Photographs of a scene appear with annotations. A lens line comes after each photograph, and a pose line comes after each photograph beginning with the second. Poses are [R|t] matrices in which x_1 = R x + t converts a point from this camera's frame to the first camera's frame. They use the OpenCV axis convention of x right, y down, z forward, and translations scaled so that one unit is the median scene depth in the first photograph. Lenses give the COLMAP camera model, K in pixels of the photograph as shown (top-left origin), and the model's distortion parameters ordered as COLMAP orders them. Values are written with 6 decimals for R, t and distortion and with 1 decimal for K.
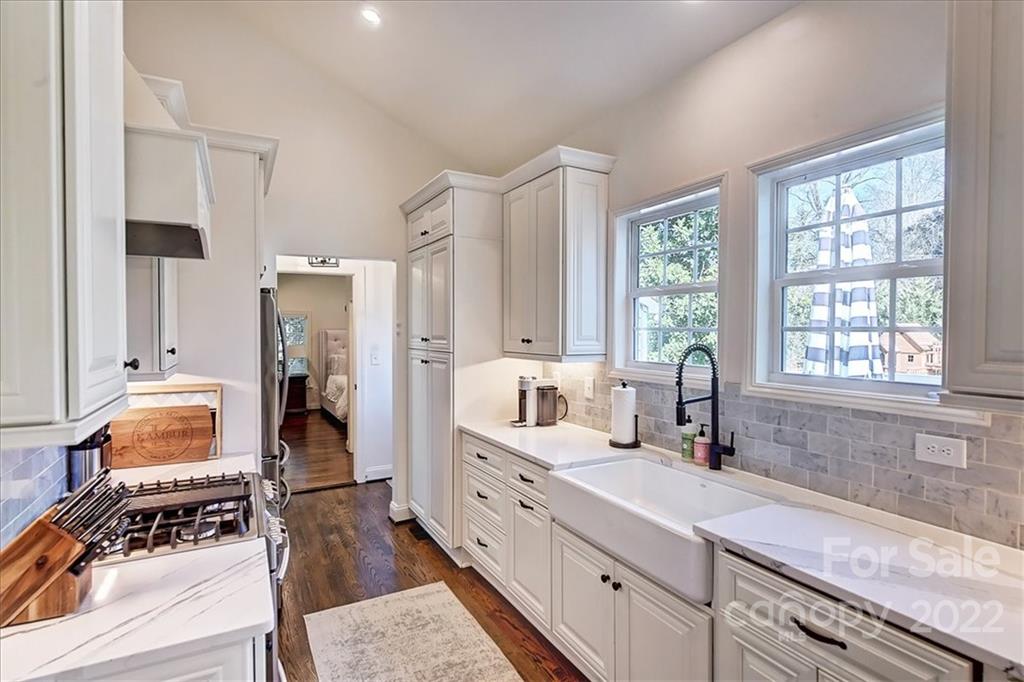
lens RADIAL K [[510.0, 0, 512.0], [0, 510.0, 341.0], [0, 0, 1]] dist [-0.001369, 0.000041]
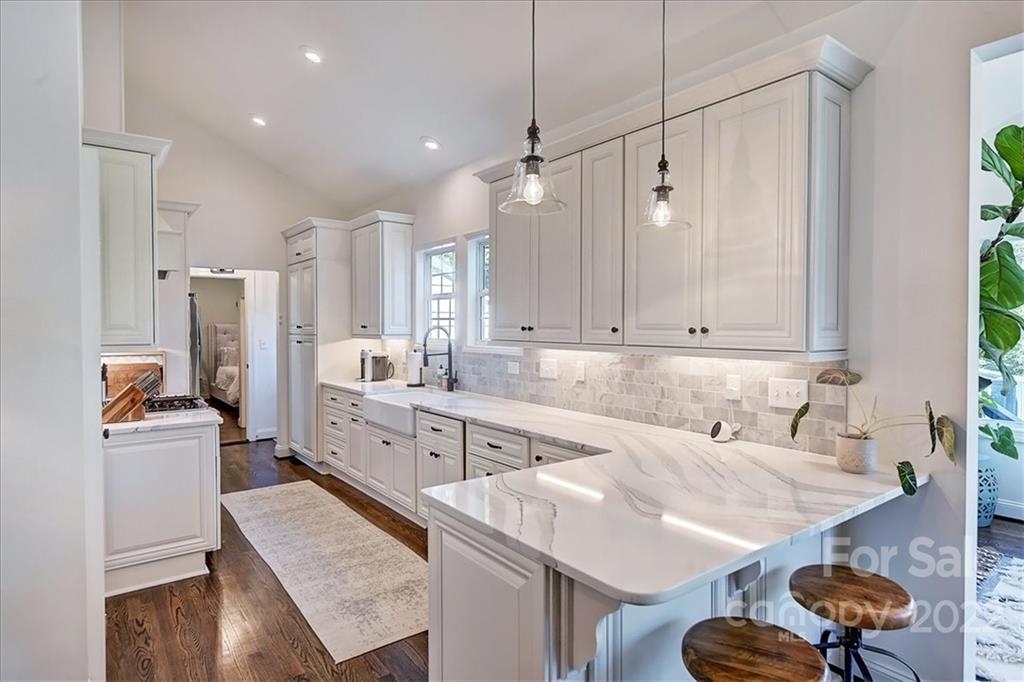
lens RADIAL K [[556.1, 0, 512.0], [0, 556.1, 341.0], [0, 0, 1]] dist [0.001943, -0.000142]
pose [[0.988029, -0.004711, 0.154198, 0.208693], [0.004159, 0.999984, 0.003898, 0.037593], [-0.154214, -0.003210, 0.988032, -0.750006]]
